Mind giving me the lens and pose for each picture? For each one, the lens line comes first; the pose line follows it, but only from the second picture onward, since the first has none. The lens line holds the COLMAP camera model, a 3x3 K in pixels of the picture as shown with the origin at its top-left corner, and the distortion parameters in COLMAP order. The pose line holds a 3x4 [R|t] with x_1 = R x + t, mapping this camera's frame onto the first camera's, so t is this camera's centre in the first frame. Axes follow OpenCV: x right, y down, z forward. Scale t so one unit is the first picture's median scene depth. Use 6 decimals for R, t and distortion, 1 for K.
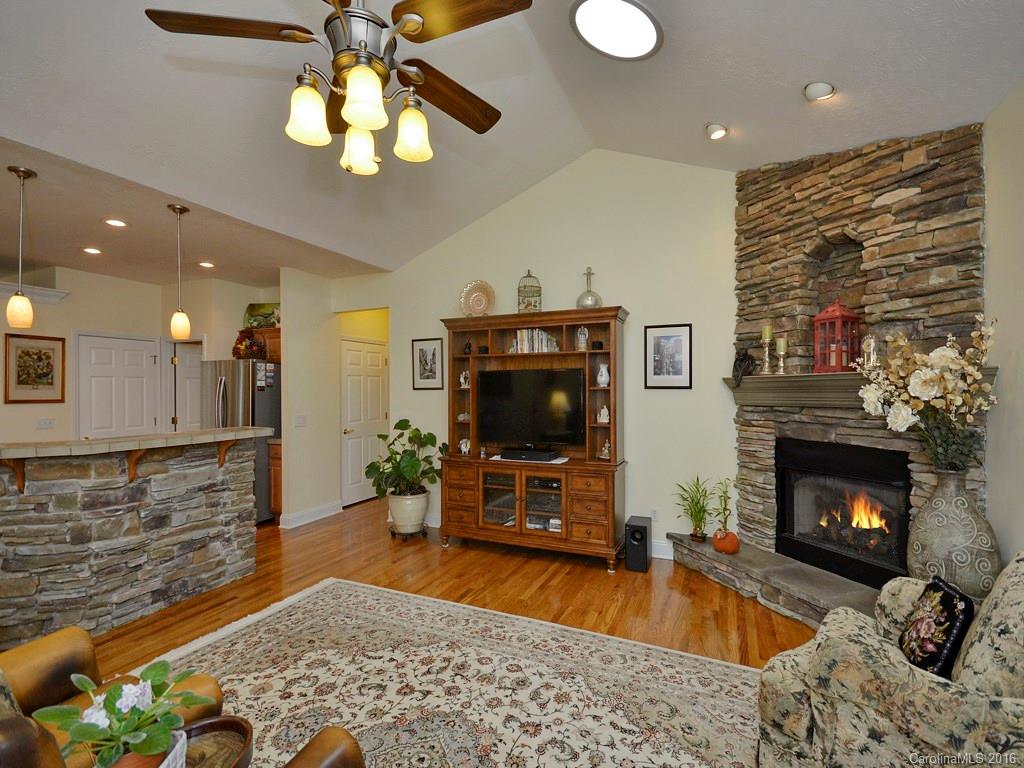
lens RADIAL K [[448.7, 0, 519.4], [0, 448.7, 393.1], [0, 0, 1]] dist [0.002315, 0.000097]
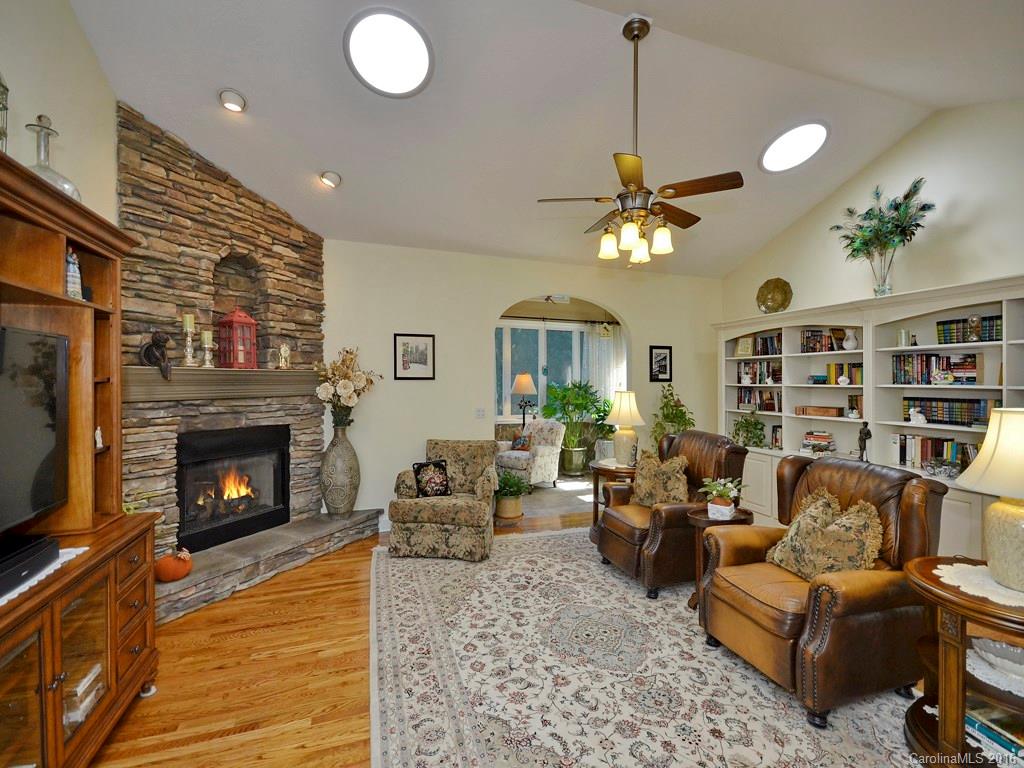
lens RADIAL K [[459.5, 0, 512.0], [0, 459.5, 384.0], [0, 0, 1]] dist [-0.001464, -0.000122]
pose [[-0.666712, -0.006694, 0.745285, -0.690088], [-0.001783, 0.999971, 0.007387, -0.014969], [-0.745313, 0.003597, -0.666705, 1.287653]]
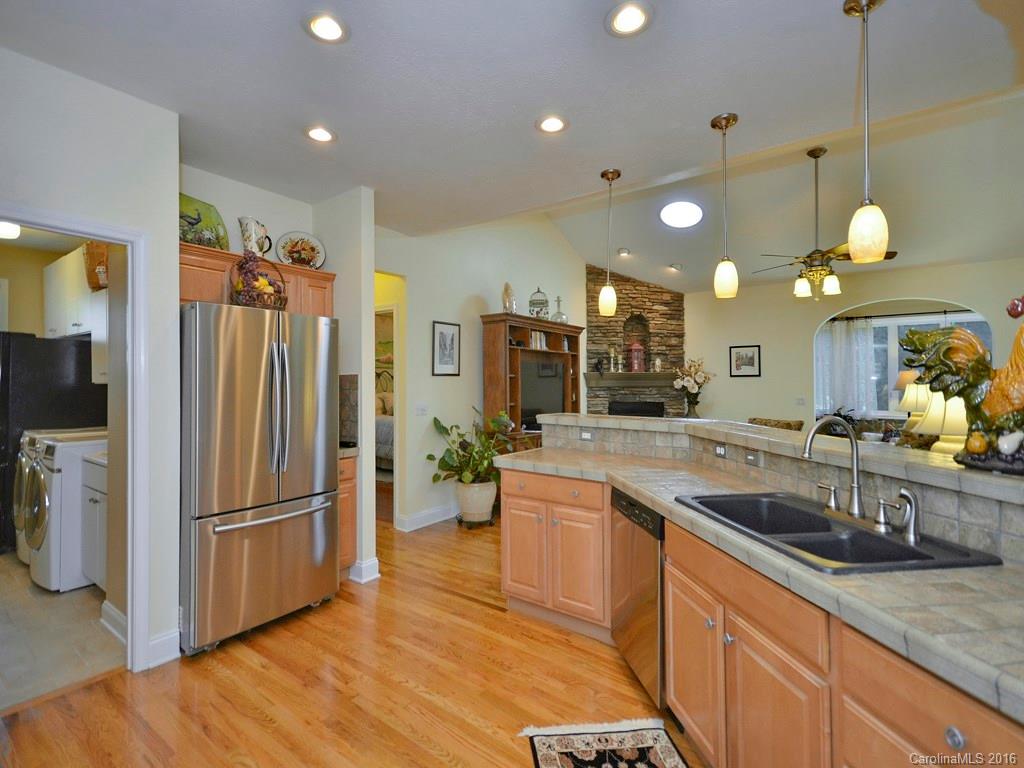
lens RADIAL K [[473.0, 0, 488.6], [0, 473.0, 381.4], [0, 0, 1]] dist [0.000514, -0.006687]
pose [[0.280272, 0.008544, 0.959883, -1.923187], [0.003622, 0.999944, -0.009959, 0.025206], [-0.959914, 0.006268, 0.280225, 1.061149]]
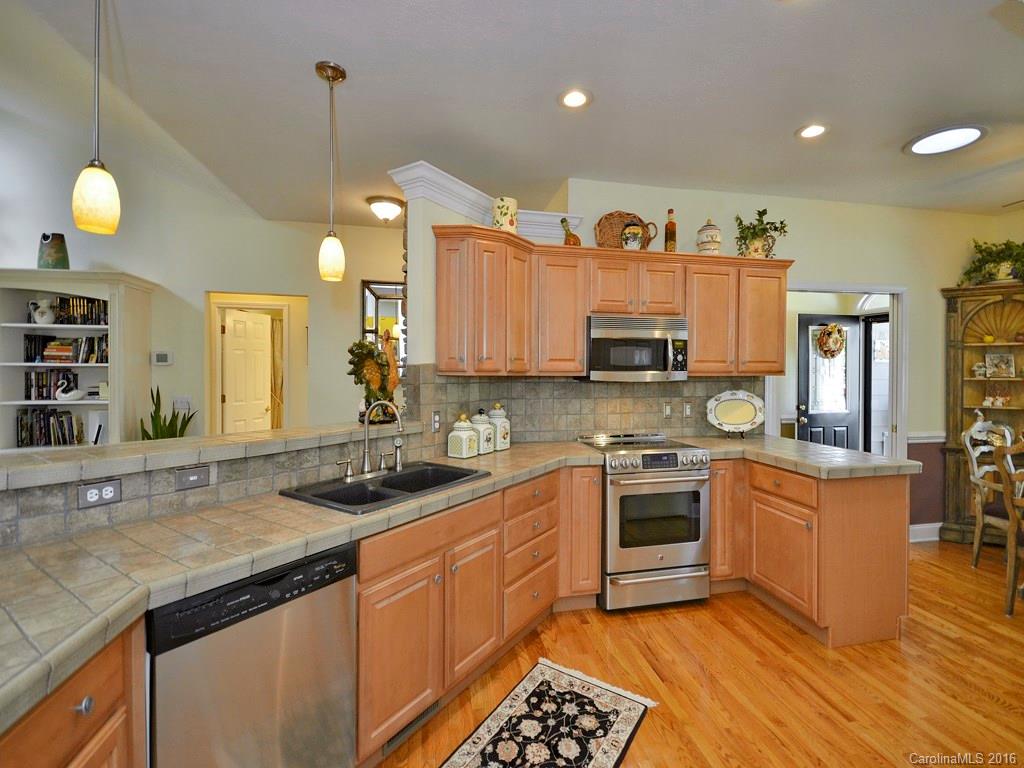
lens RADIAL K [[465.0, 0, 533.0], [0, 465.0, 391.9], [0, 0, 1]] dist [0.001838, -0.006298]
pose [[-0.815511, 0.026752, -0.578123, -1.099923], [-0.000706, 0.998884, 0.047217, 0.013306], [0.578741, 0.038914, -0.814582, 1.541168]]
